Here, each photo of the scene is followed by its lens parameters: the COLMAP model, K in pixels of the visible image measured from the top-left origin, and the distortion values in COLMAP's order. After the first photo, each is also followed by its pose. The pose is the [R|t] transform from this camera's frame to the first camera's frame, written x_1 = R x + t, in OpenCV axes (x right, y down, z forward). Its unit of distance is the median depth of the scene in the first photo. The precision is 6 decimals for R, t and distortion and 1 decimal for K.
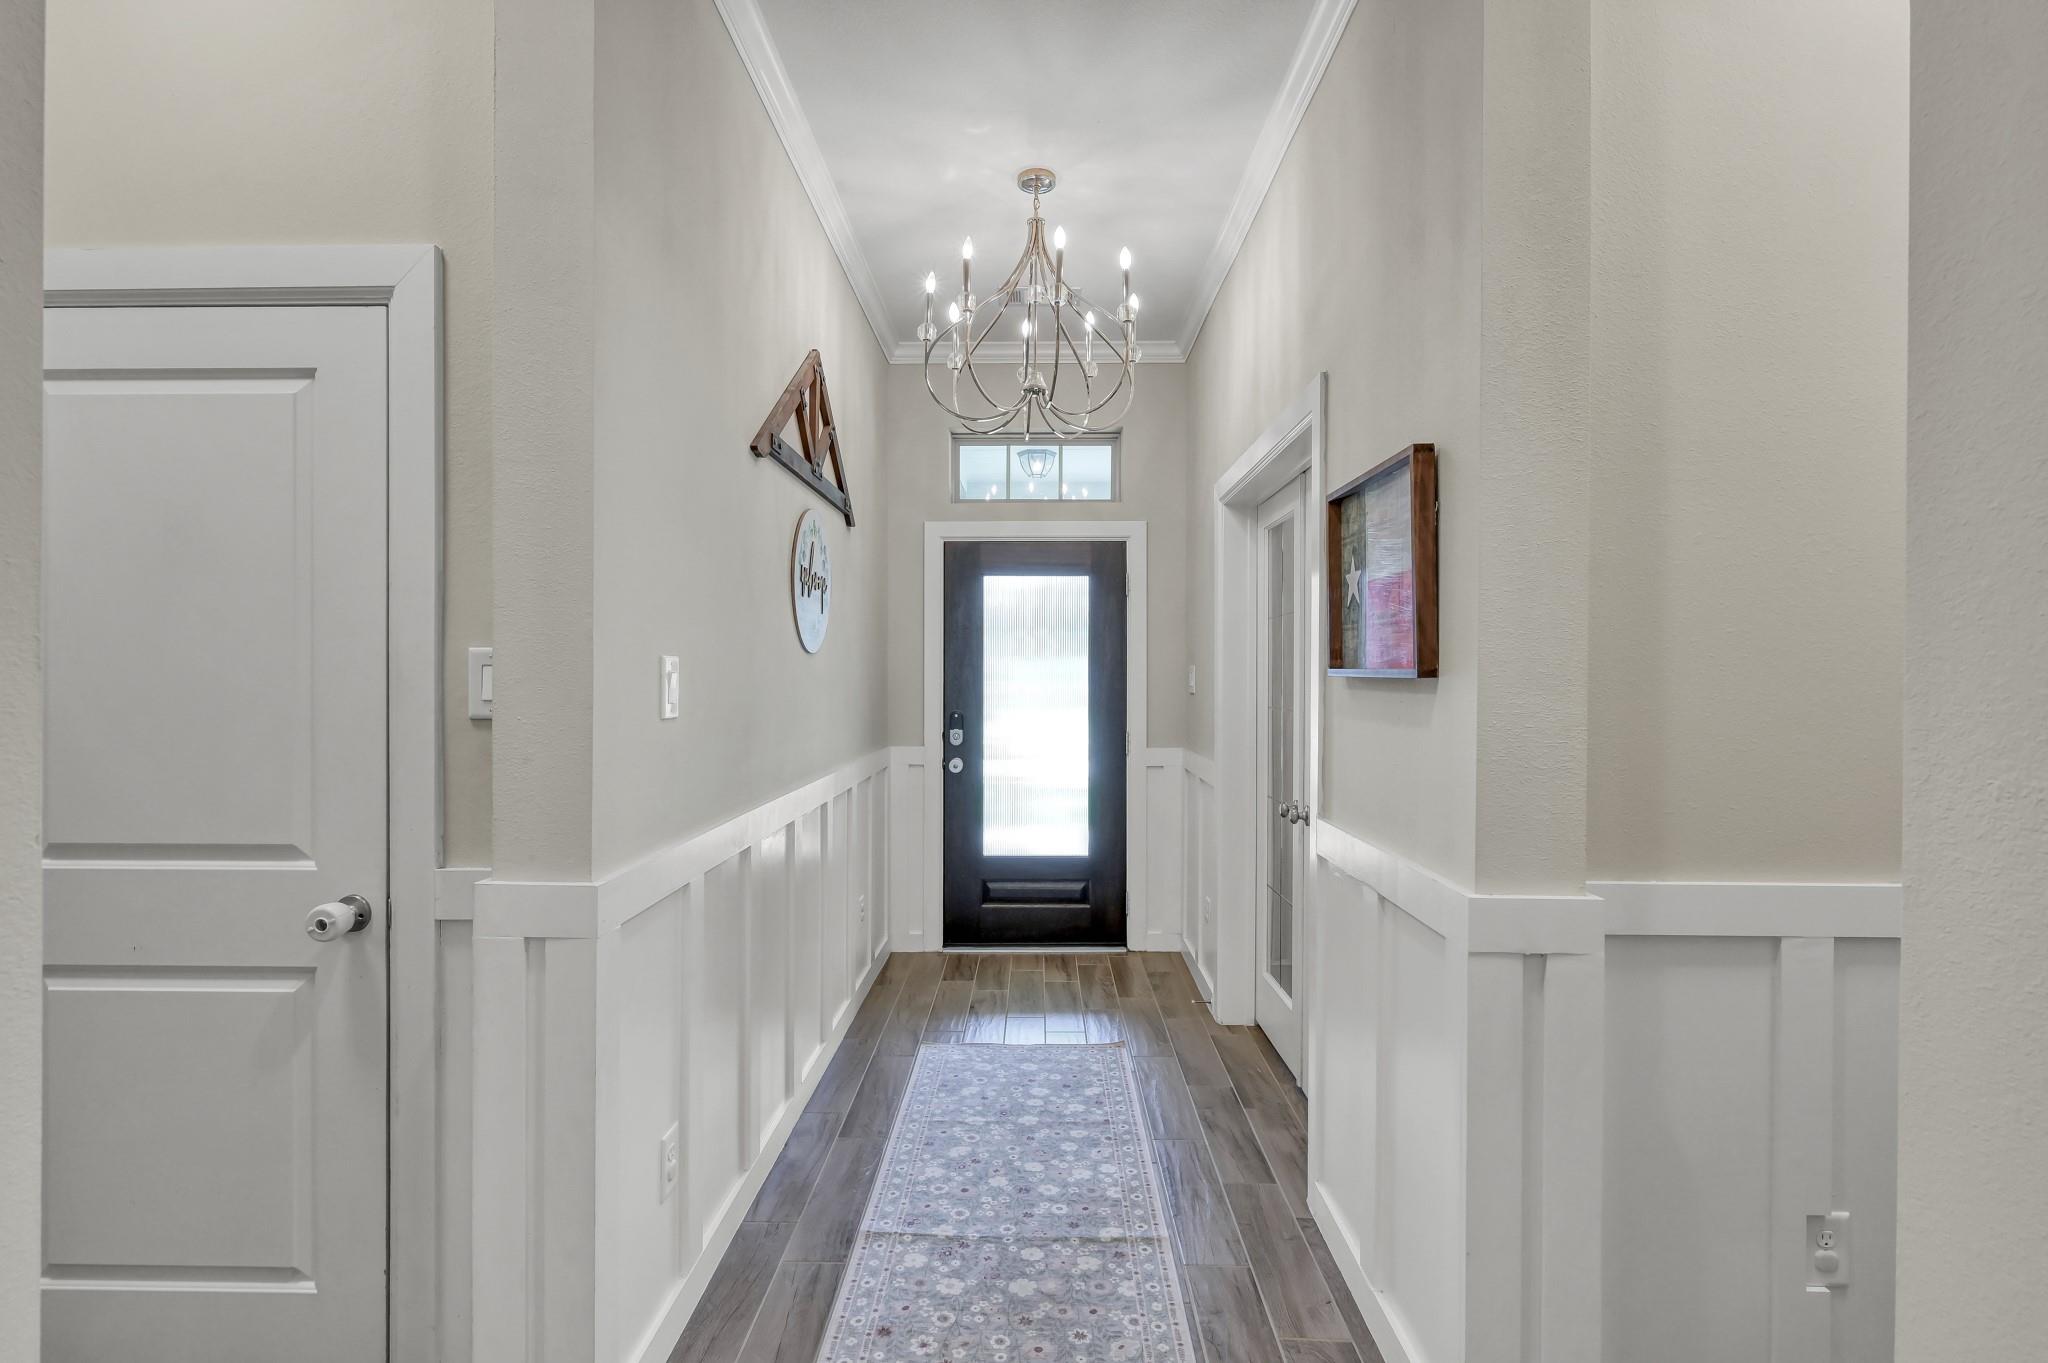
lens RADIAL K [[944.3, 0, 1026.4], [0, 944.3, 674.7], [0, 0, 1]] dist [-0.000691, 0.000114]
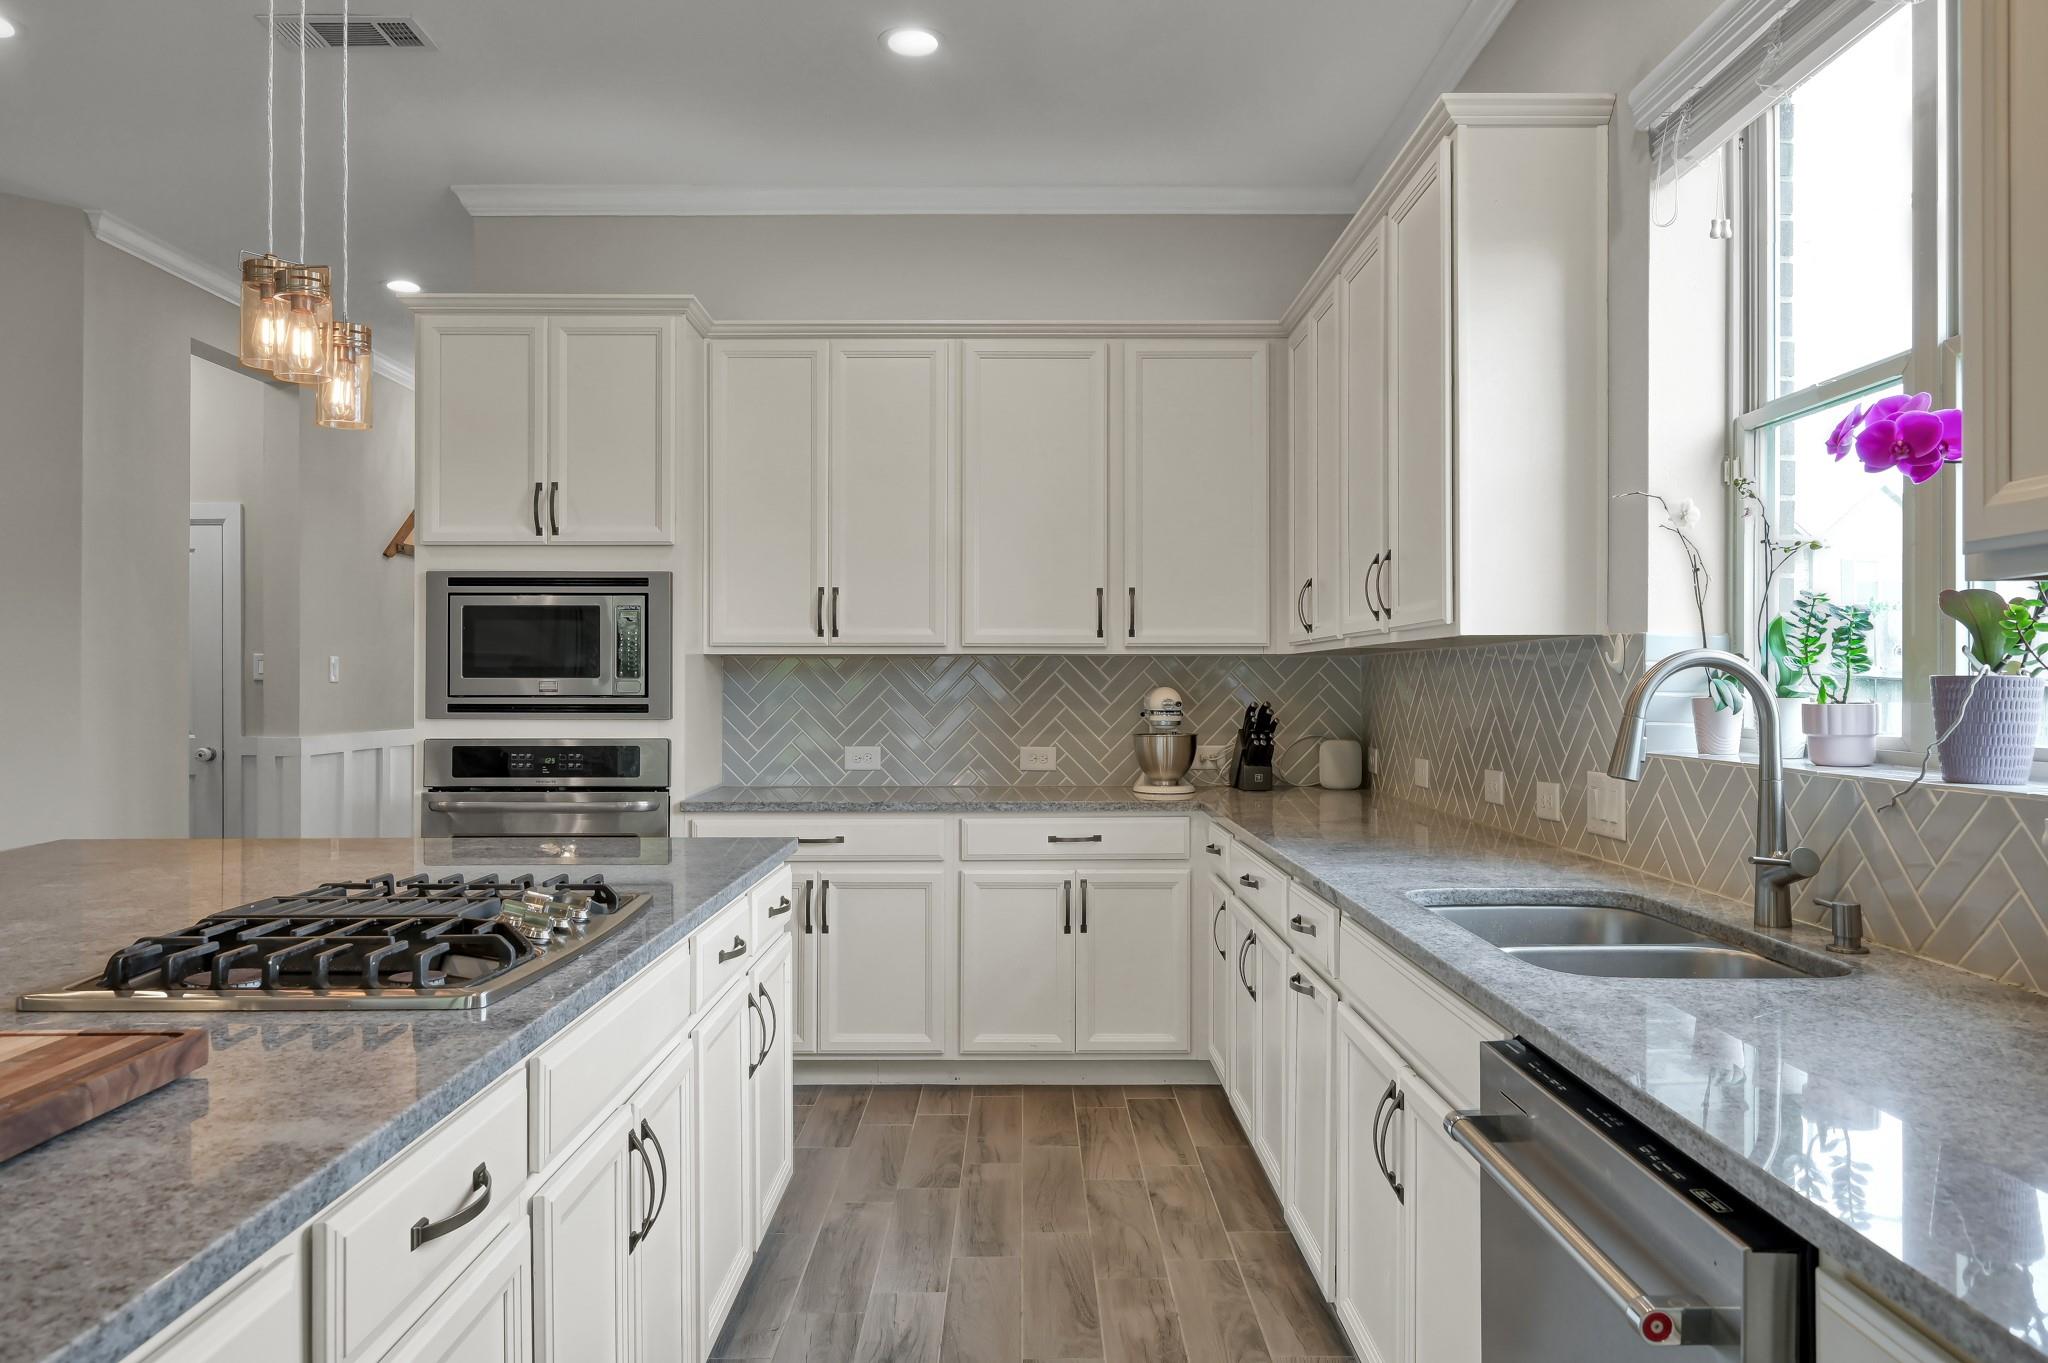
lens RADIAL K [[1411.5, 0, 1029.2], [0, 1411.5, 677.0], [0, 0, 1]] dist [-0.002647, 0.000477]
pose [[0.999843, -0.003293, 0.017431, 0.568916], [0.003336, 0.999991, -0.002447, 0.020746], [-0.017423, 0.002504, 0.999845, -1.124941]]
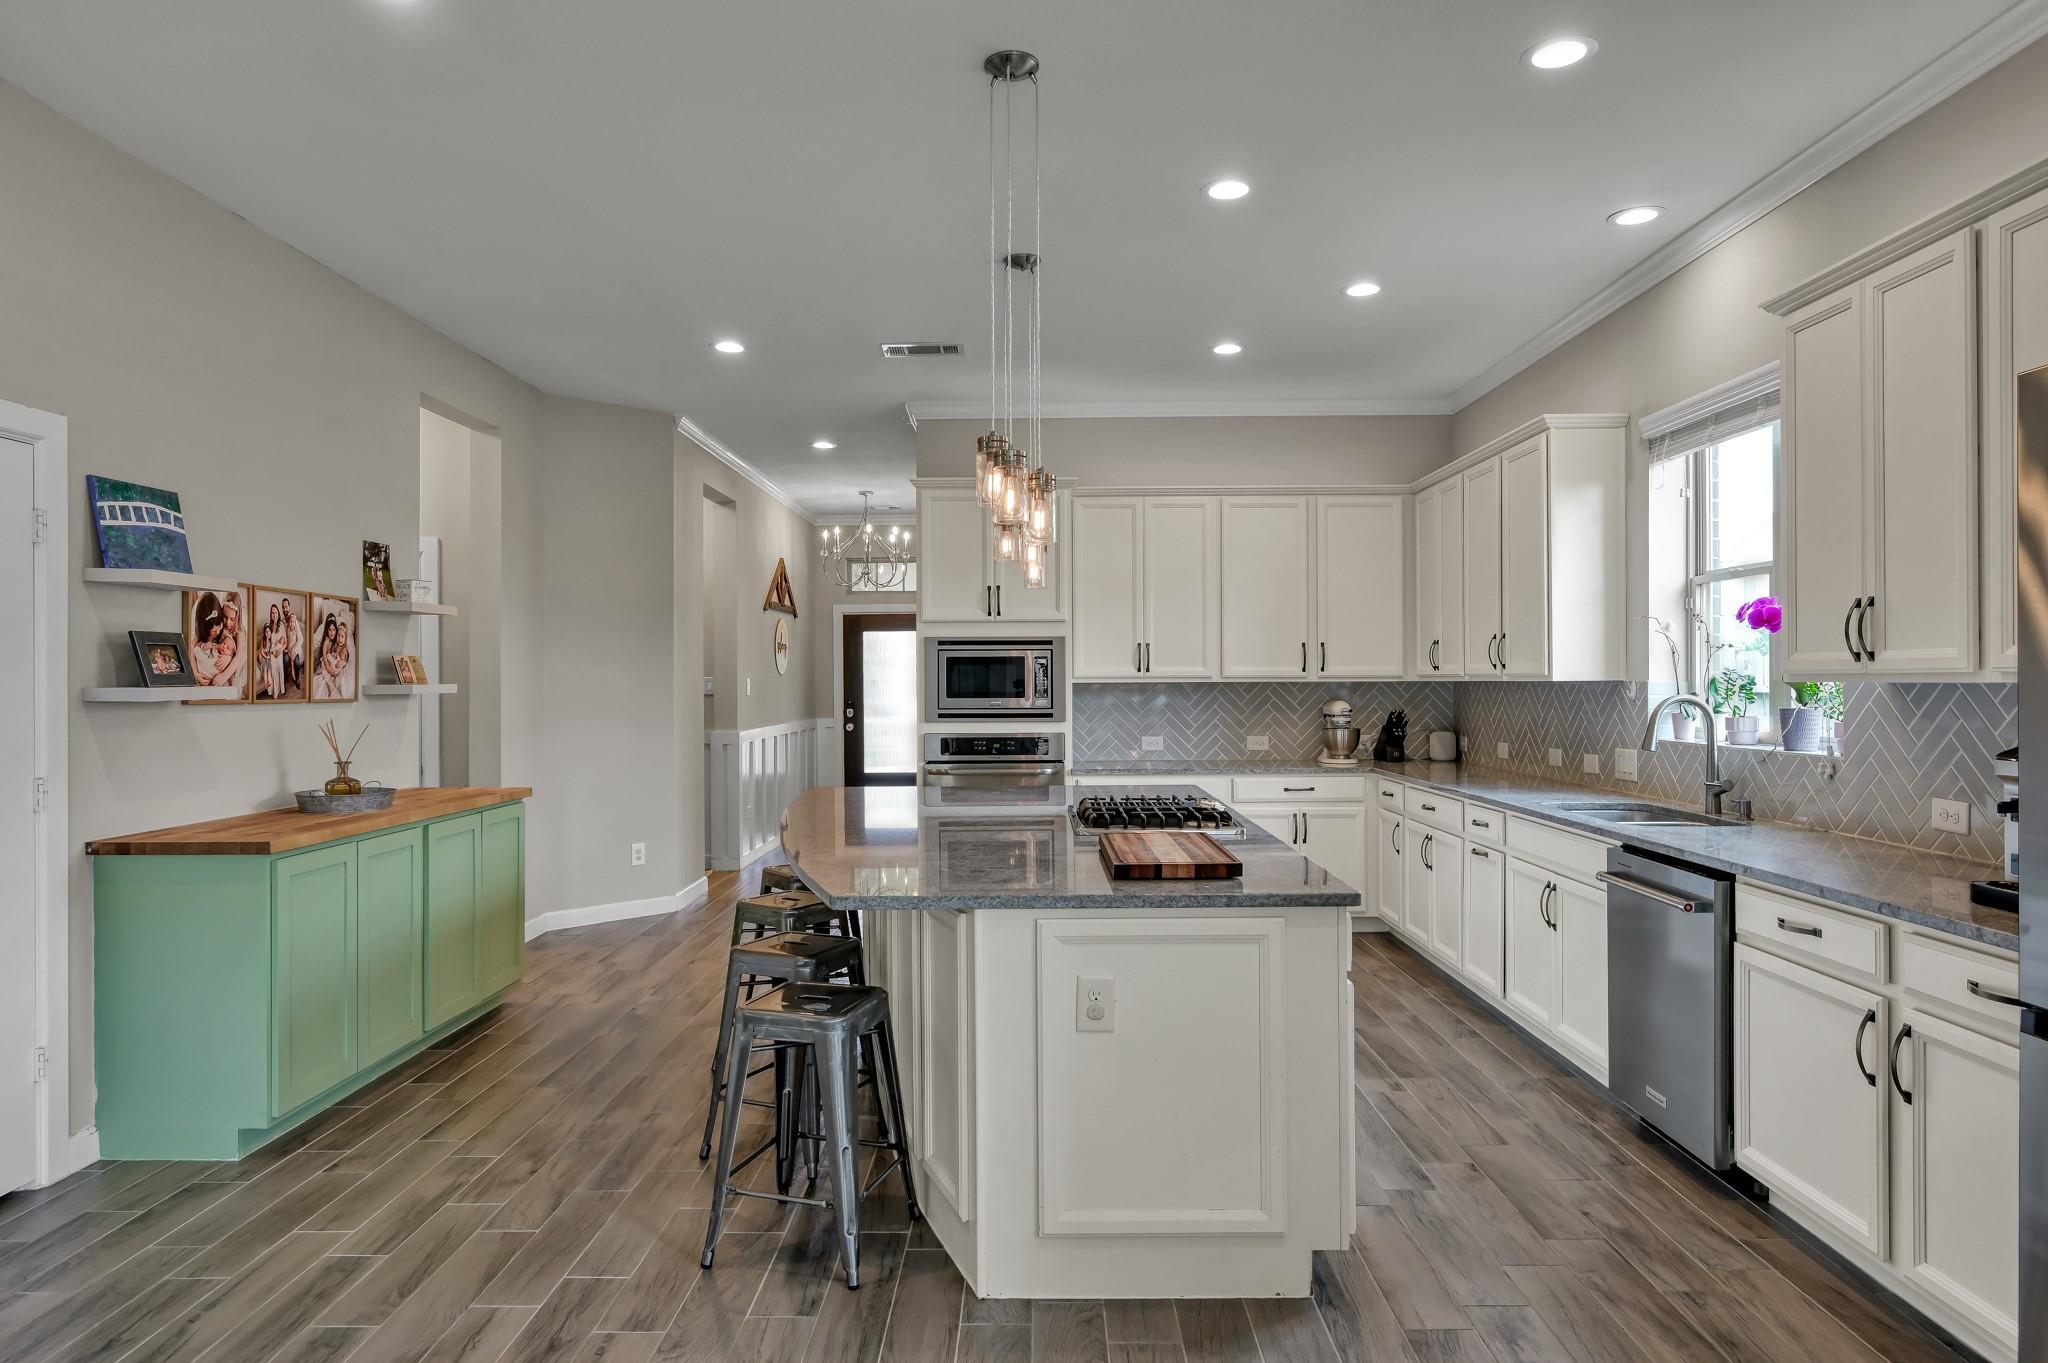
lens RADIAL K [[1211.4, 0, 1026.5], [0, 1211.4, 676.8], [0, 0, 1]] dist [-0.001831, -0.000522]
pose [[0.999959, -0.007985, 0.004165, 0.293392], [0.007987, 0.999968, -0.000557, -0.005741], [-0.004160, 0.000591, 0.999991, -1.588164]]
